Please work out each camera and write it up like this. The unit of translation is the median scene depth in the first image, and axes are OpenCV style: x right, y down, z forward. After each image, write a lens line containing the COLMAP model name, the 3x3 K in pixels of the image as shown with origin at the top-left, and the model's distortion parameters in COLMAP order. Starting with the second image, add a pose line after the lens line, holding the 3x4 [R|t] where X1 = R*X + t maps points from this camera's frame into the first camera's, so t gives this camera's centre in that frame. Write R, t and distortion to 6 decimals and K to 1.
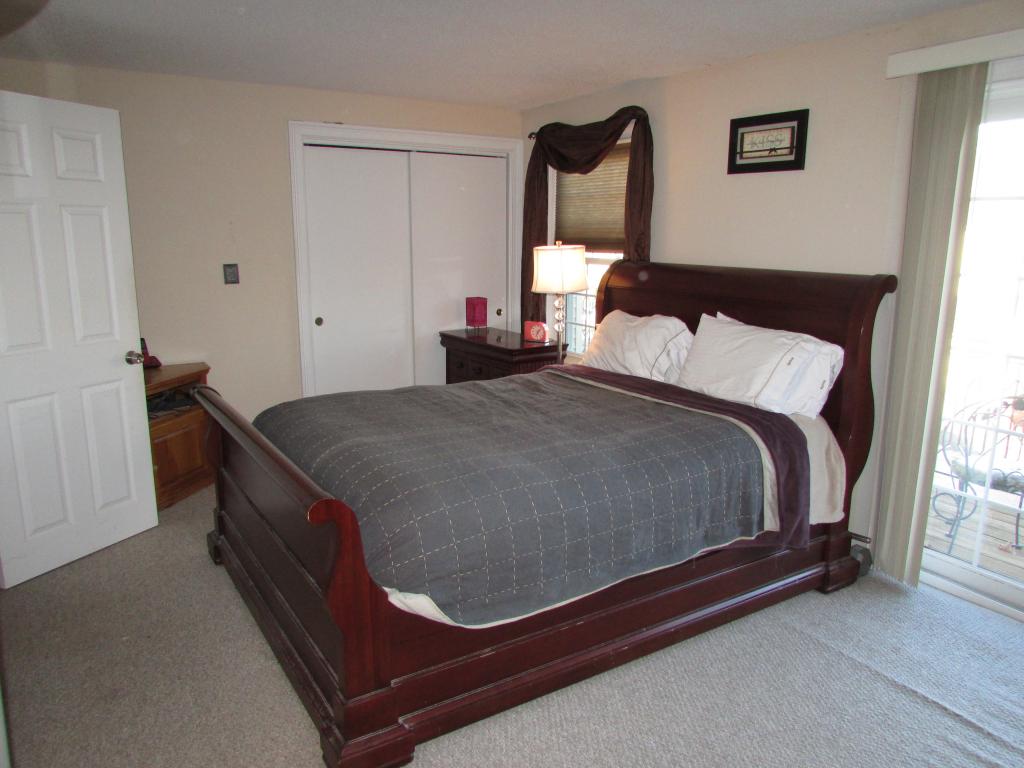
lens RADIAL K [[746.5, 0, 512.0], [0, 746.5, 384.0], [0, 0, 1]] dist [0.013213, -0.002302]
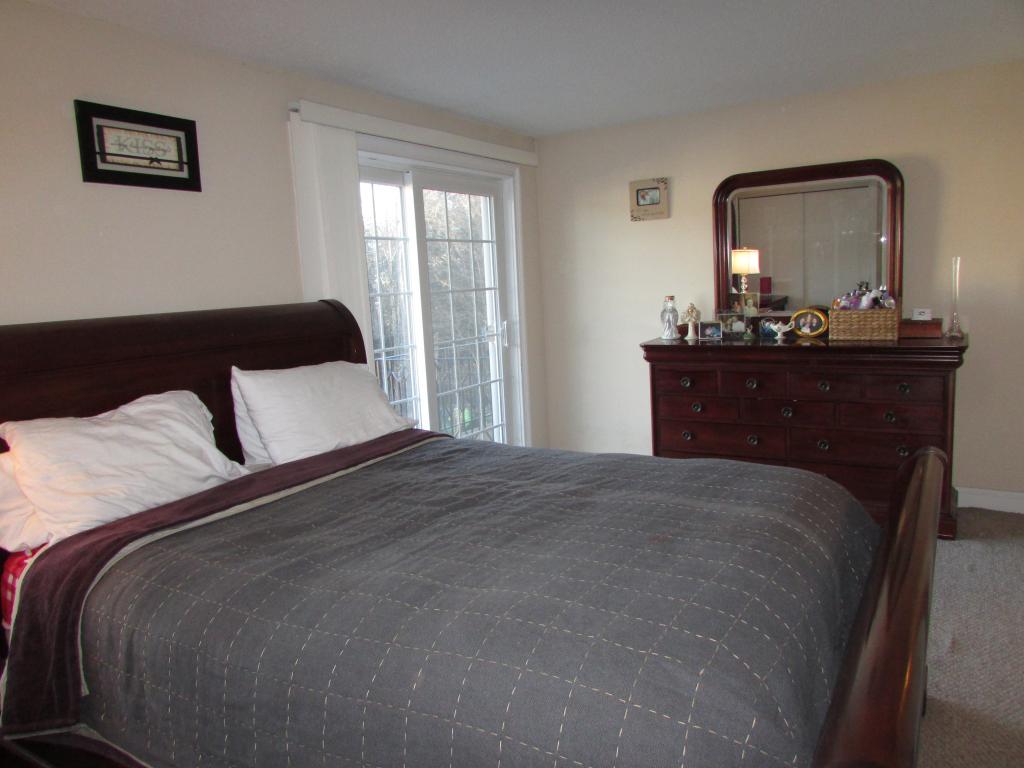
lens RADIAL K [[746.5, 0, 512.0], [0, 746.5, 384.0], [0, 0, 1]] dist [0.013213, -0.002302]
pose [[-0.430437, -0.120057, 0.894601, -0.513031], [0.229871, 0.943855, 0.237269, -0.189125], [-0.872859, 0.307772, -0.378673, 1.016418]]
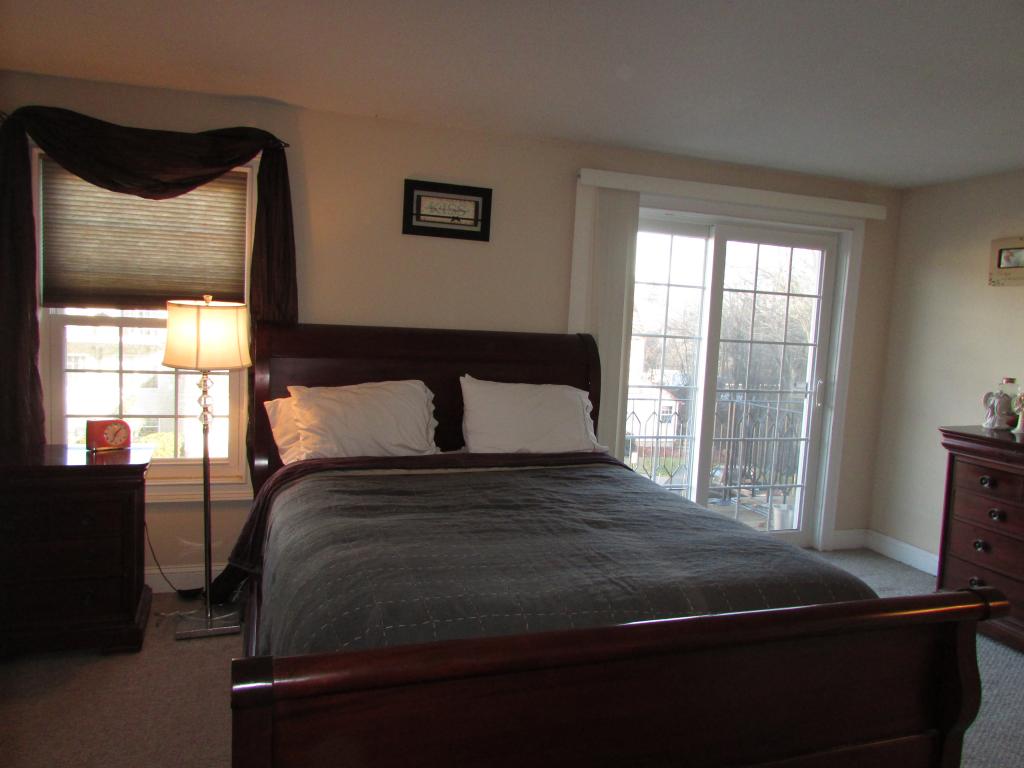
lens RADIAL K [[748.7, 0, 512.0], [0, 748.7, 384.0], [0, 0, 1]] dist [-0.004714, -0.003860]
pose [[0.251328, -0.089943, 0.963714, -0.651819], [0.152302, 0.986944, 0.052392, -0.122736], [-0.955844, 0.133608, 0.261745, 0.662960]]
